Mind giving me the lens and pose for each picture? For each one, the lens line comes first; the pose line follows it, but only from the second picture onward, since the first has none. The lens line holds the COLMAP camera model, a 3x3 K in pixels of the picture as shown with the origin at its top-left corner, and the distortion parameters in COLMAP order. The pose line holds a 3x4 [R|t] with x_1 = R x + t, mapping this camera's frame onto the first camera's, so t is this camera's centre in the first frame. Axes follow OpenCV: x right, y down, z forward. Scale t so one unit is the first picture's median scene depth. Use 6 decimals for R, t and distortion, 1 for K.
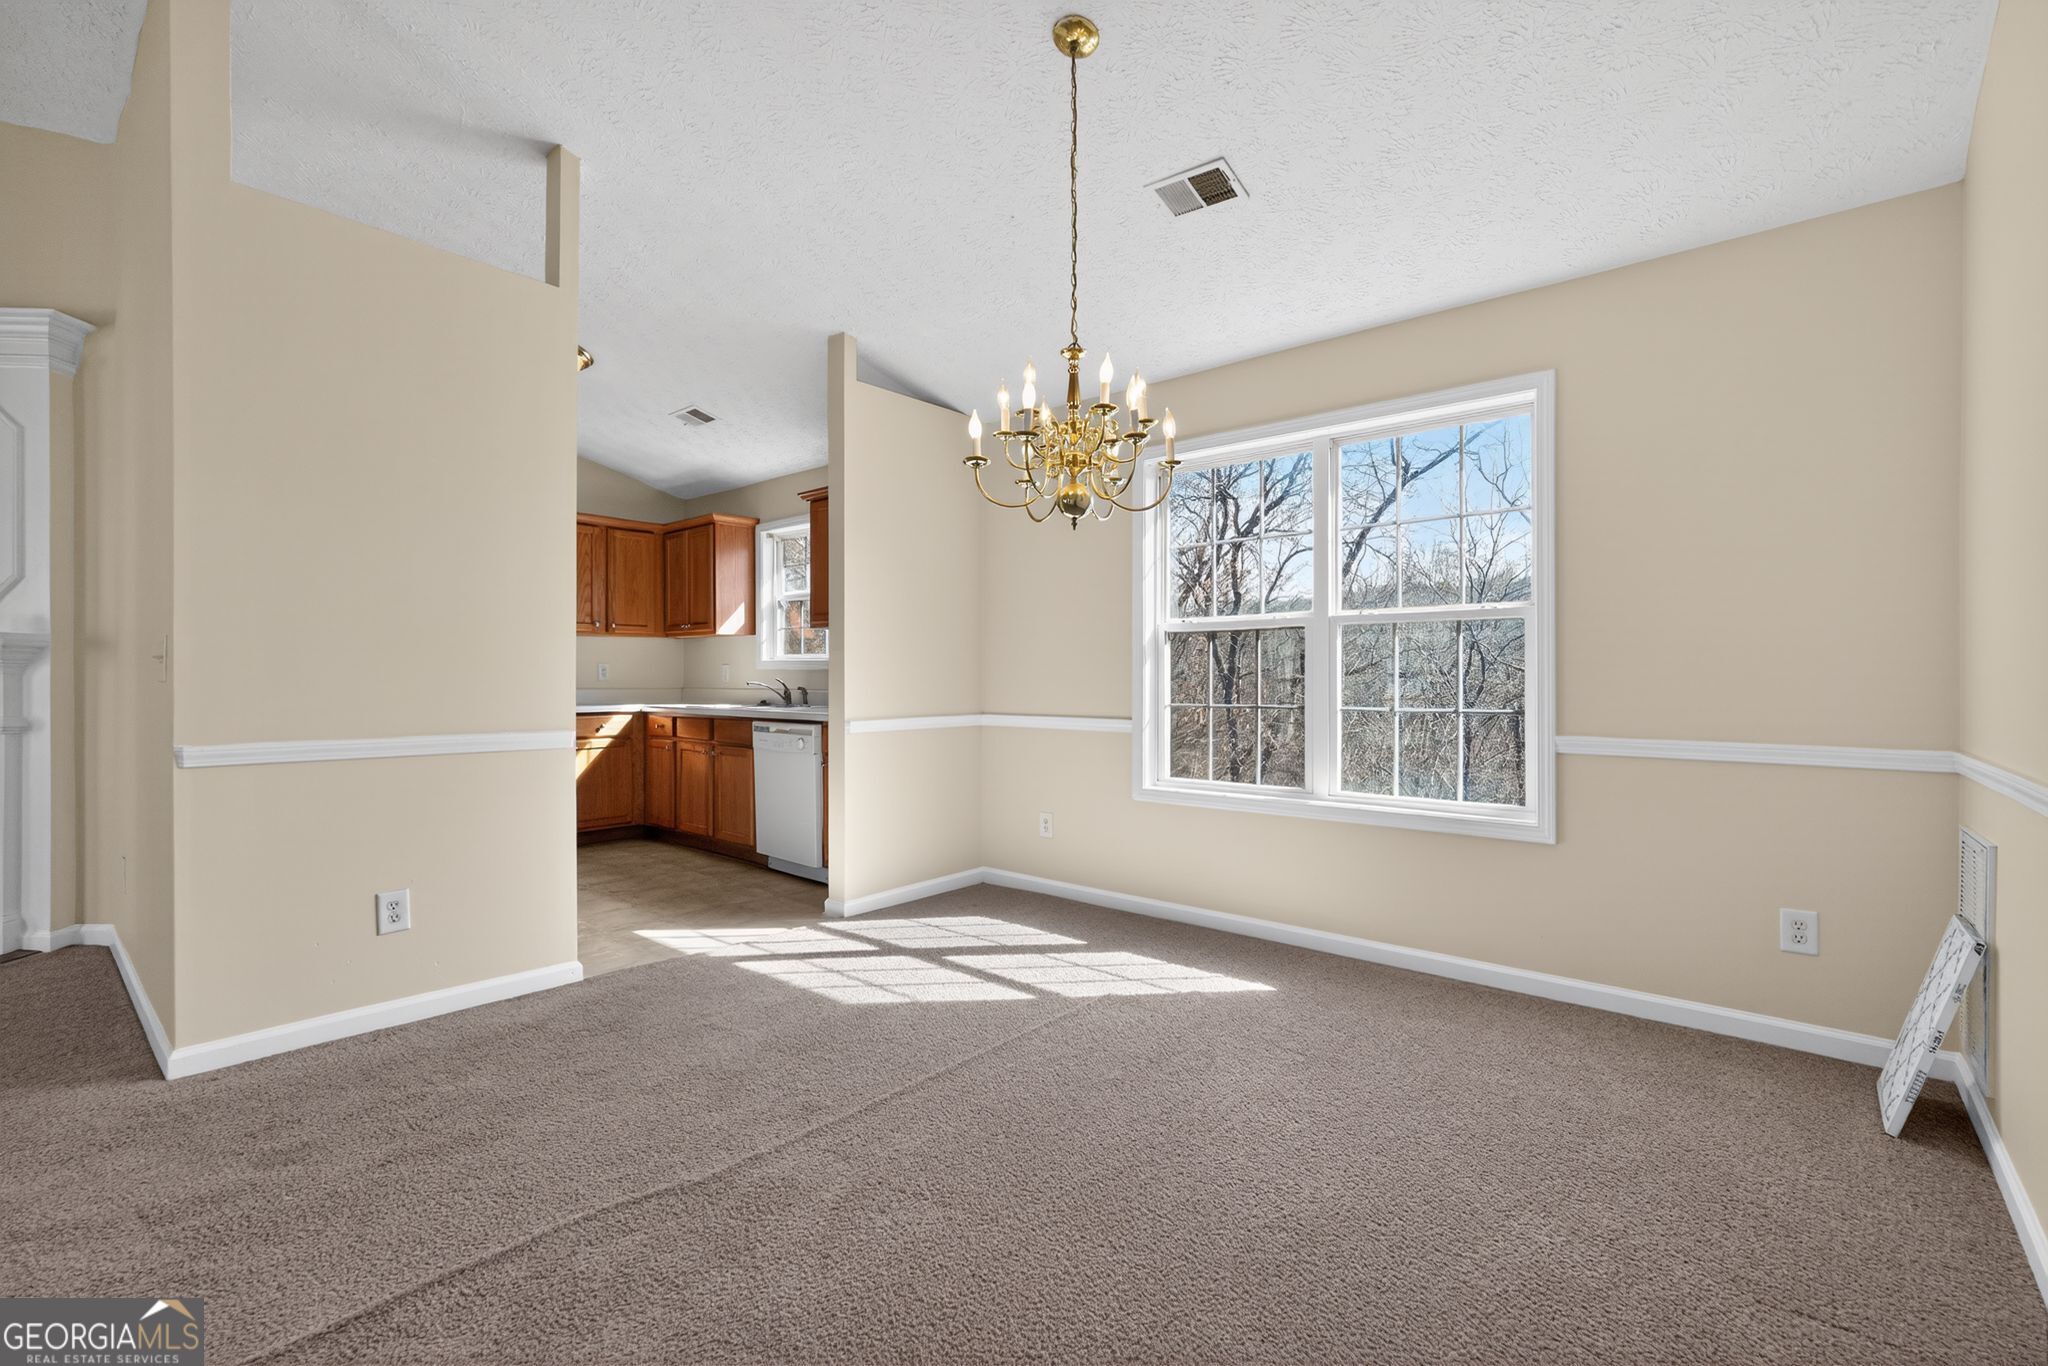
lens RADIAL K [[912.7, 0, 997.1], [0, 912.7, 681.9], [0, 0, 1]] dist [-0.000849, -0.000097]
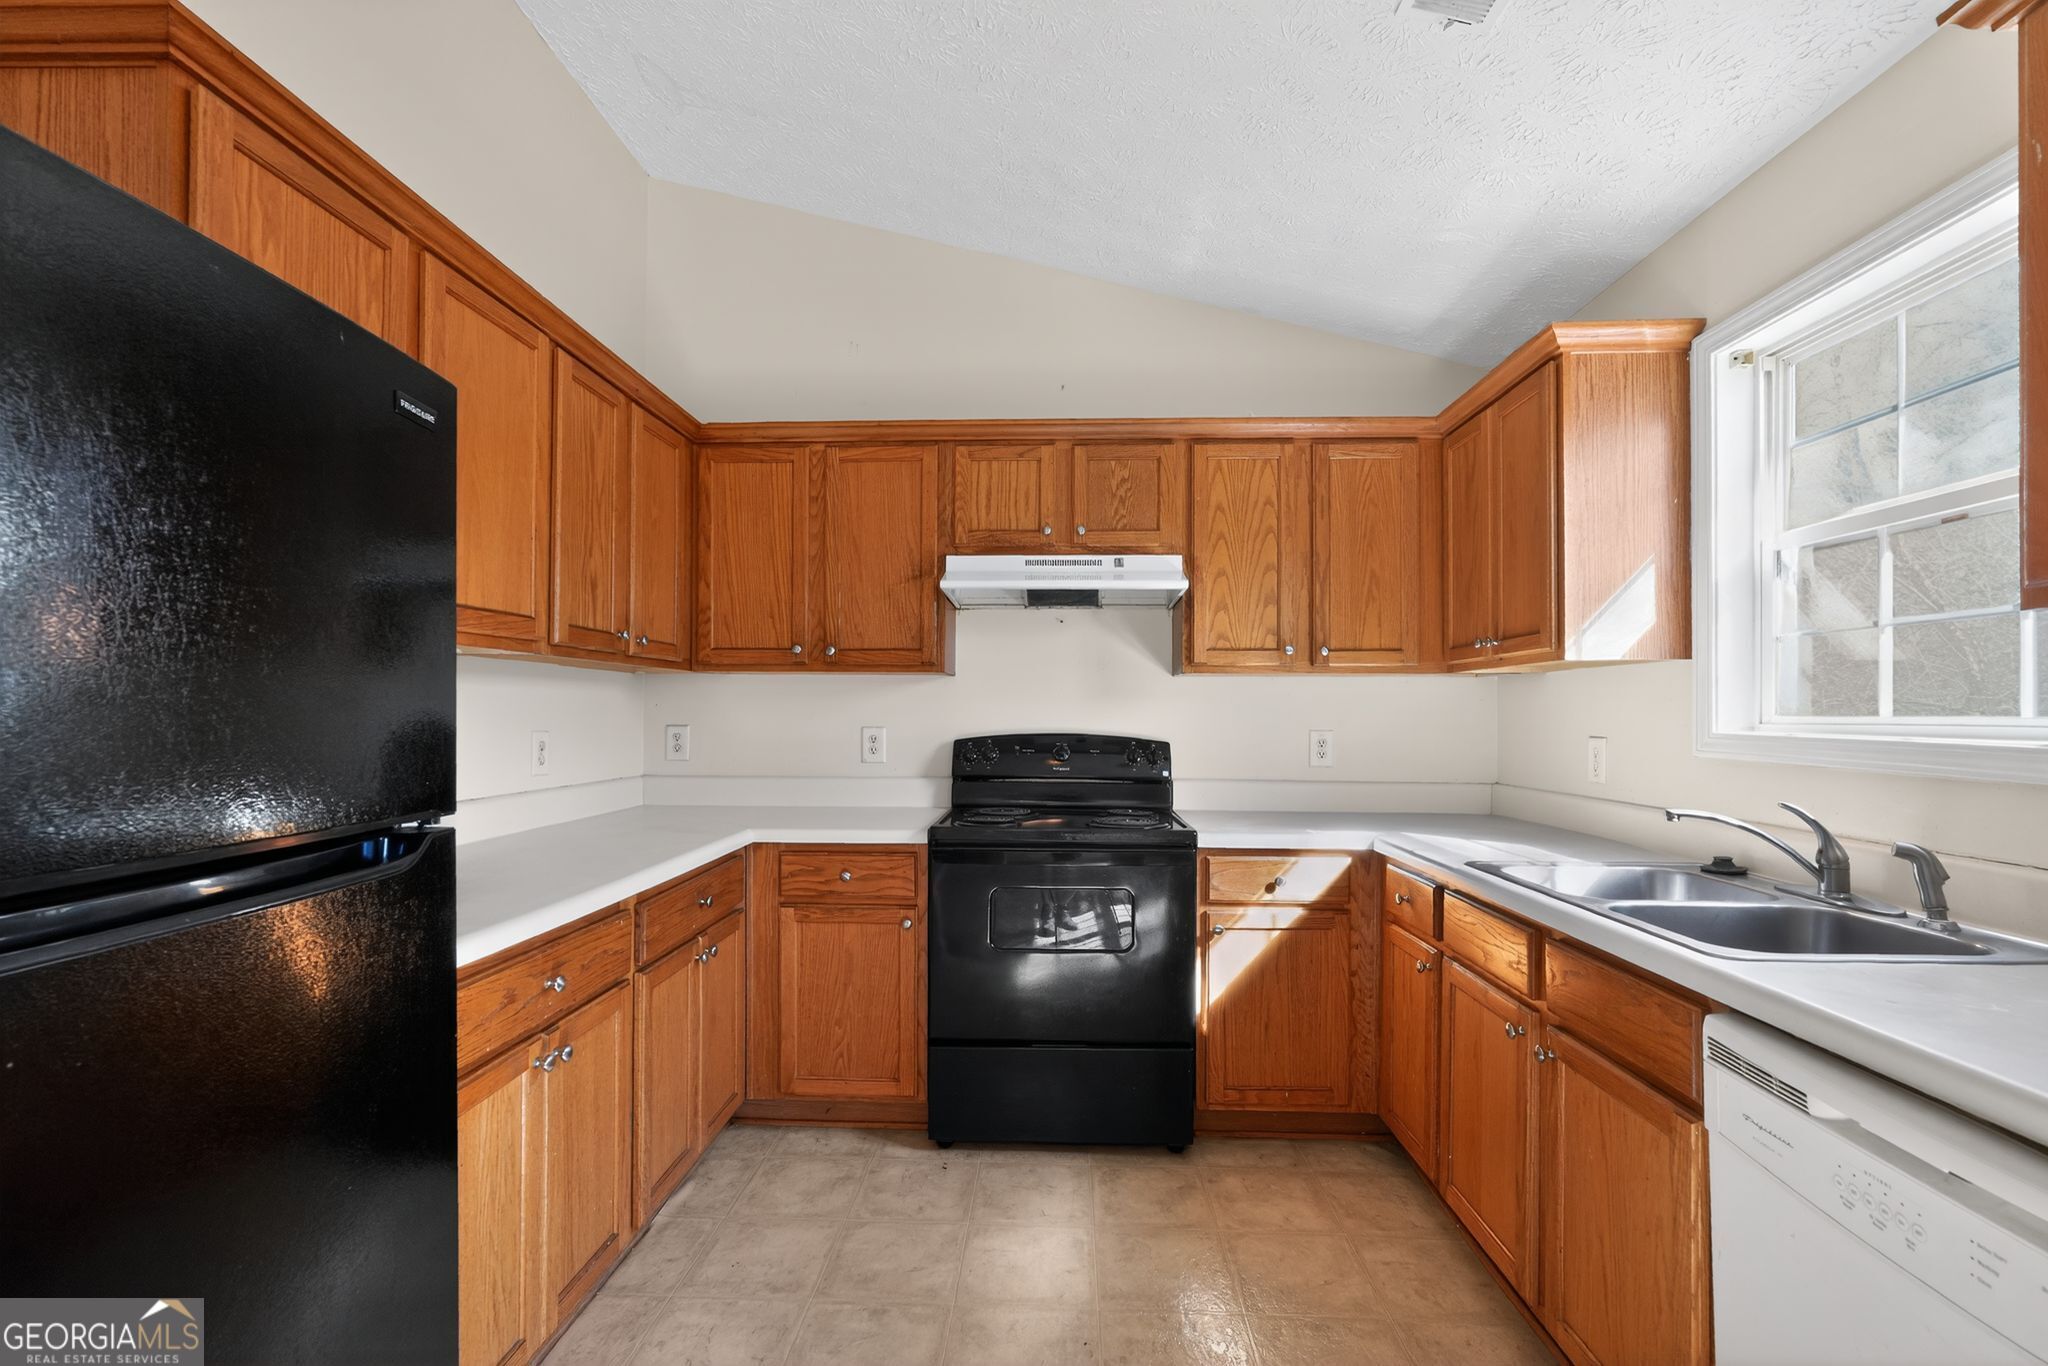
lens RADIAL K [[915.7, 0, 1037.8], [0, 915.7, 708.1], [0, 0, 1]] dist [-0.000070, 0.000125]
pose [[0.639380, -0.007145, -0.768858, -0.166879], [-0.002296, 0.999935, -0.011202, -0.028823], [0.768888, 0.008928, 0.639322, 0.624405]]
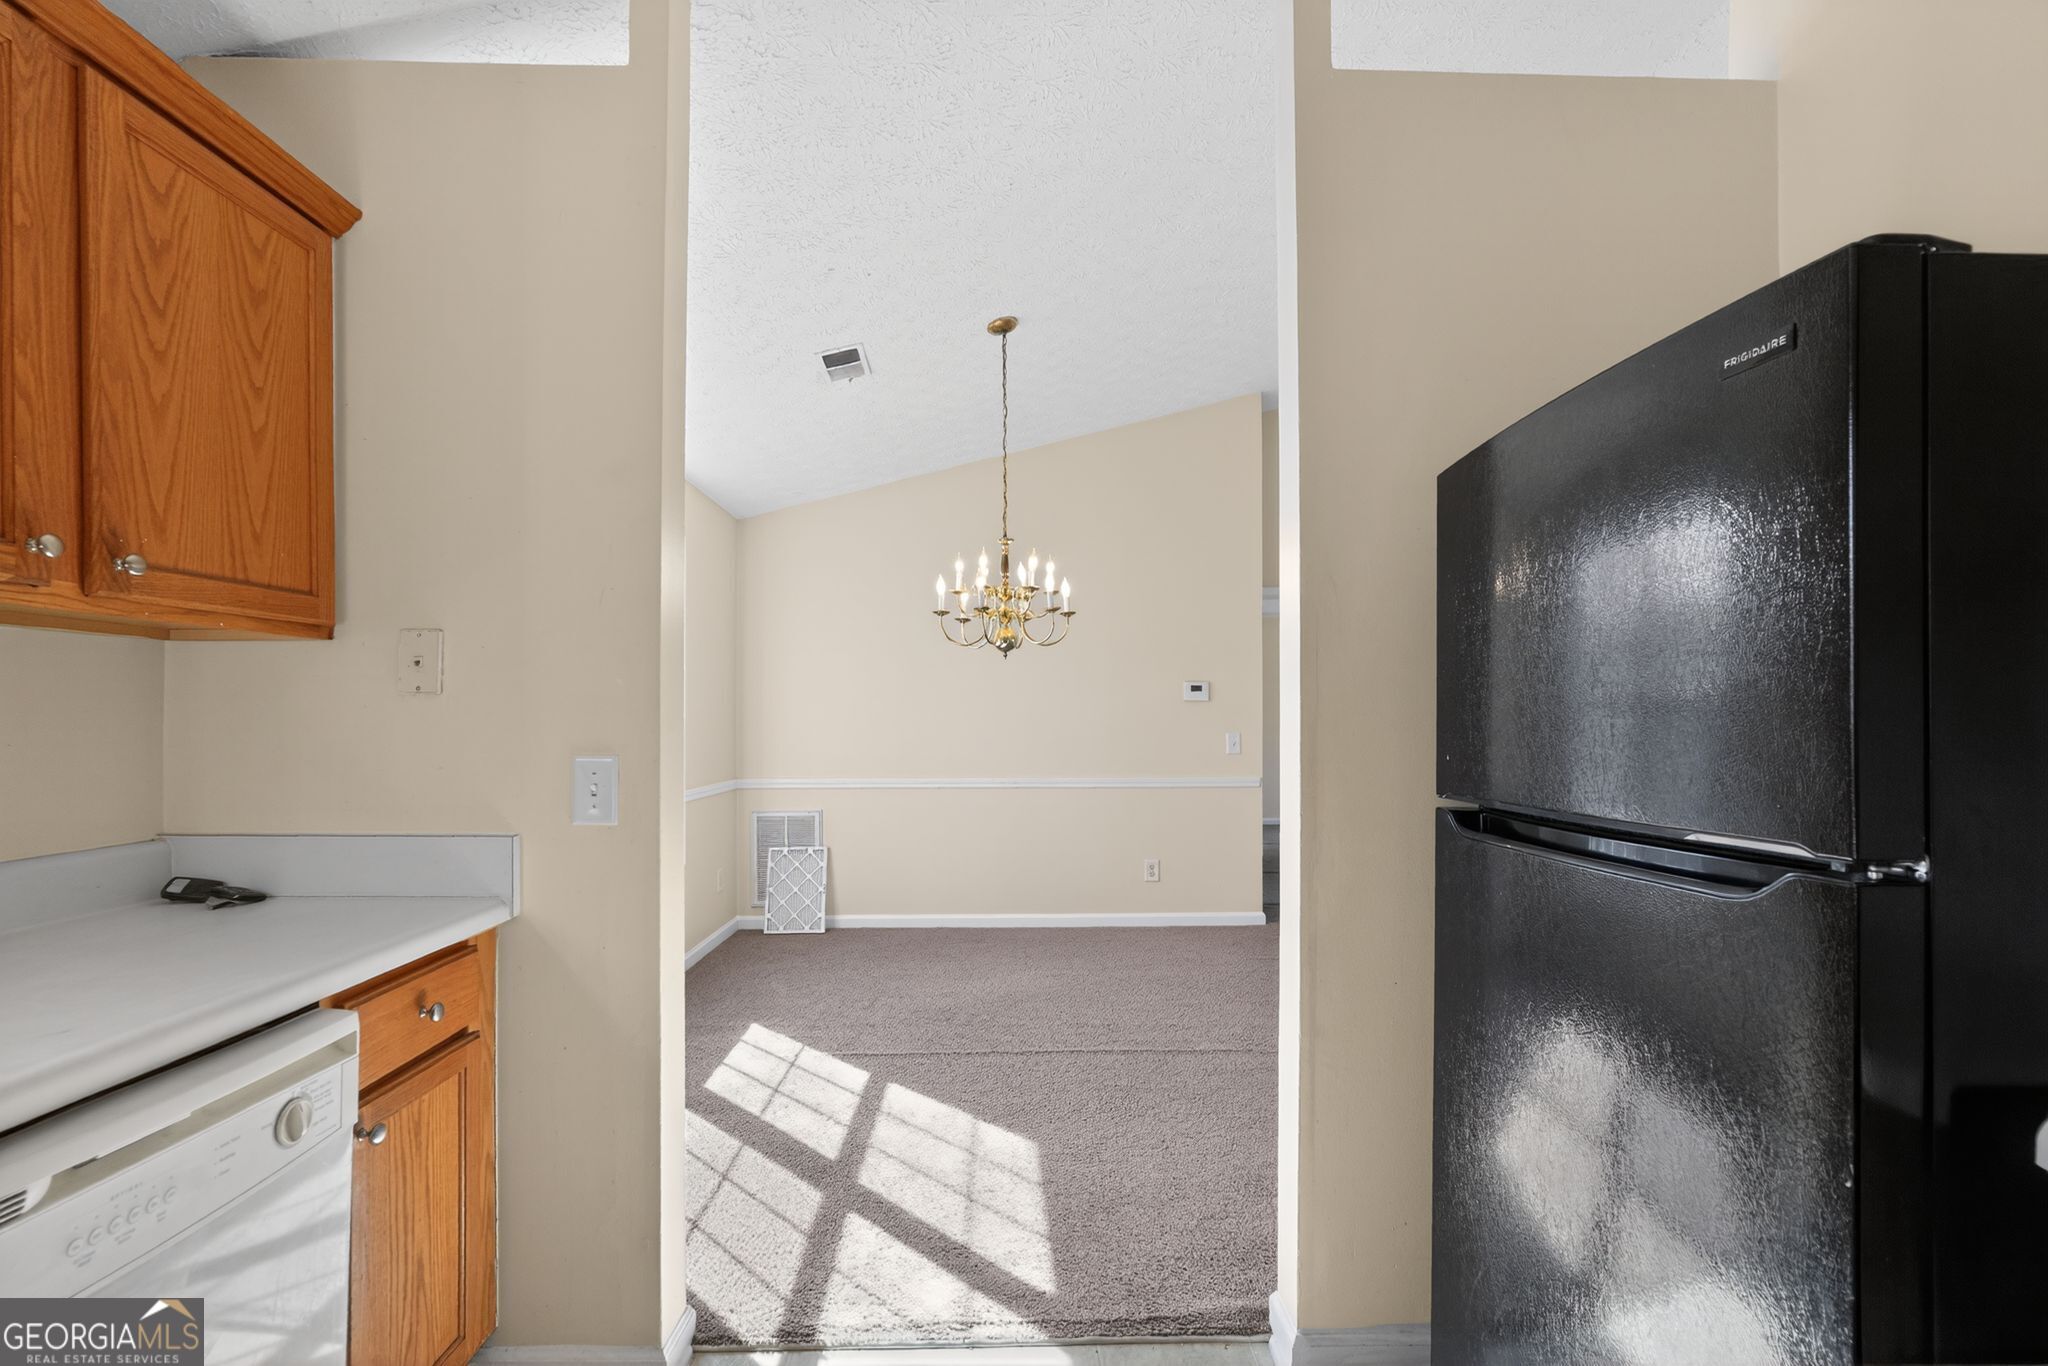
lens RADIAL K [[905.1, 0, 1019.9], [0, 905.1, 714.9], [0, 0, 1]] dist [-0.003501, -0.000459]
pose [[-0.679544, 0.002489, 0.733631, -0.412740], [-0.000432, 0.999993, -0.003793, -0.028060], [-0.733635, -0.002894, -0.679538, 0.835797]]
